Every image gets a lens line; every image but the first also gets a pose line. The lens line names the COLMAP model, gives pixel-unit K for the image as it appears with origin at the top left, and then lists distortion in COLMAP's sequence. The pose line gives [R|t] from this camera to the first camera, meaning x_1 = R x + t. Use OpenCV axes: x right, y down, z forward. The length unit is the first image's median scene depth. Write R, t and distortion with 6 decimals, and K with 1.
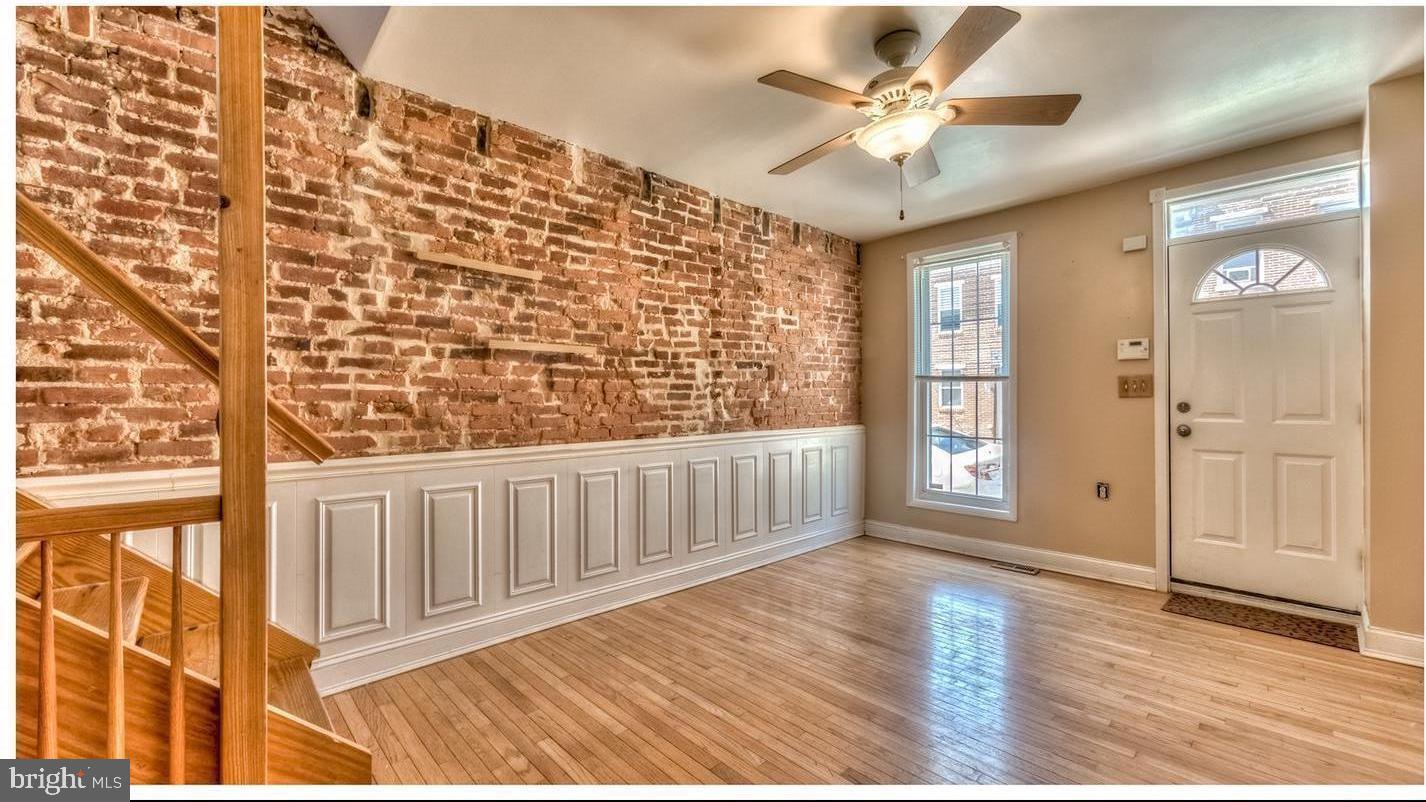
lens RADIAL K [[548.7, 0, 715.7], [0, 548.7, 394.4], [0, 0, 1]] dist [-0.001600, -0.000228]
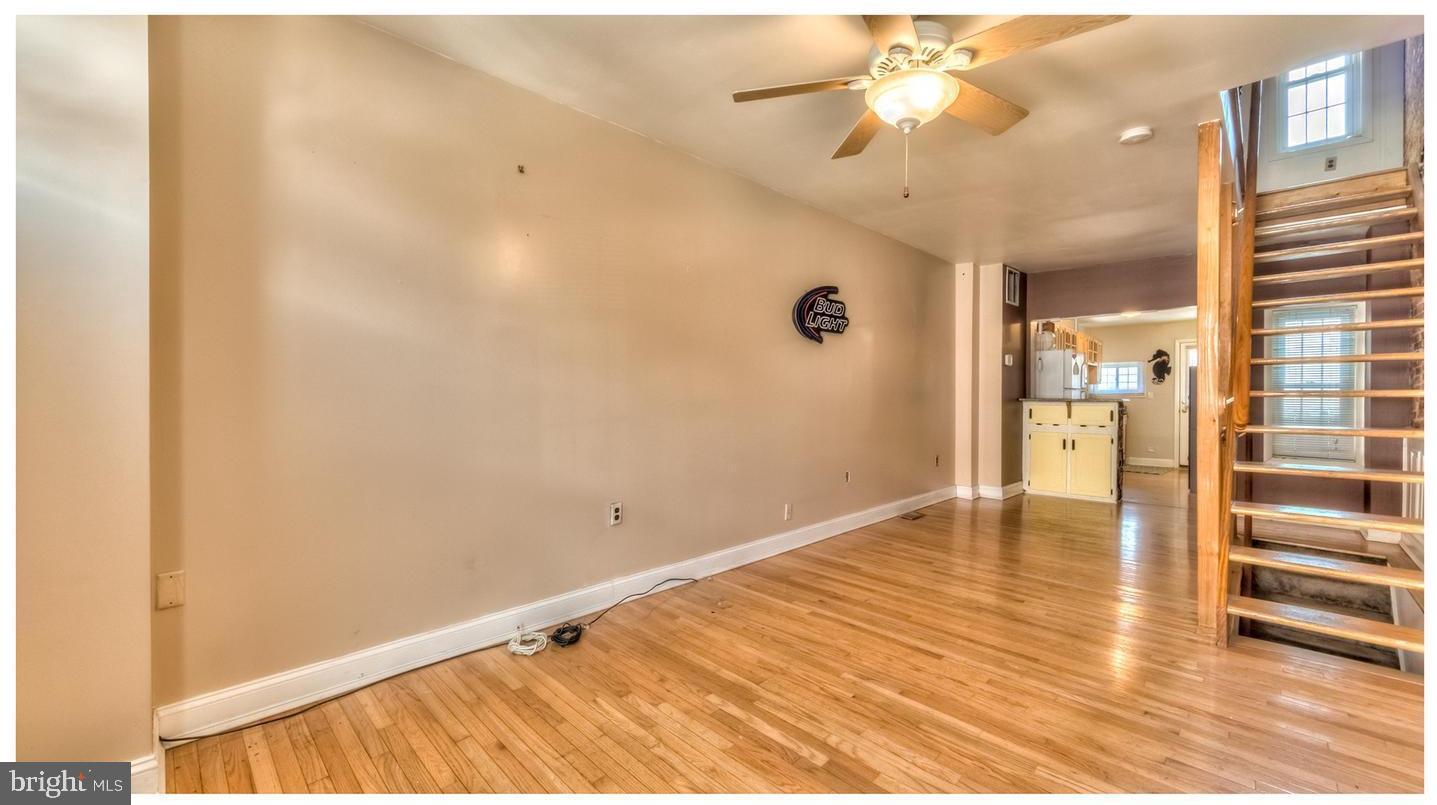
lens RADIAL K [[553.0, 0, 718.4], [0, 553.0, 395.4], [0, 0, 1]] dist [-0.001600, -0.000228]
pose [[-0.999787, -0.002658, -0.020473, 0.775400], [-0.002780, 0.999978, 0.005955, 0.014054], [0.020457, 0.006010, -0.999773, 2.220429]]
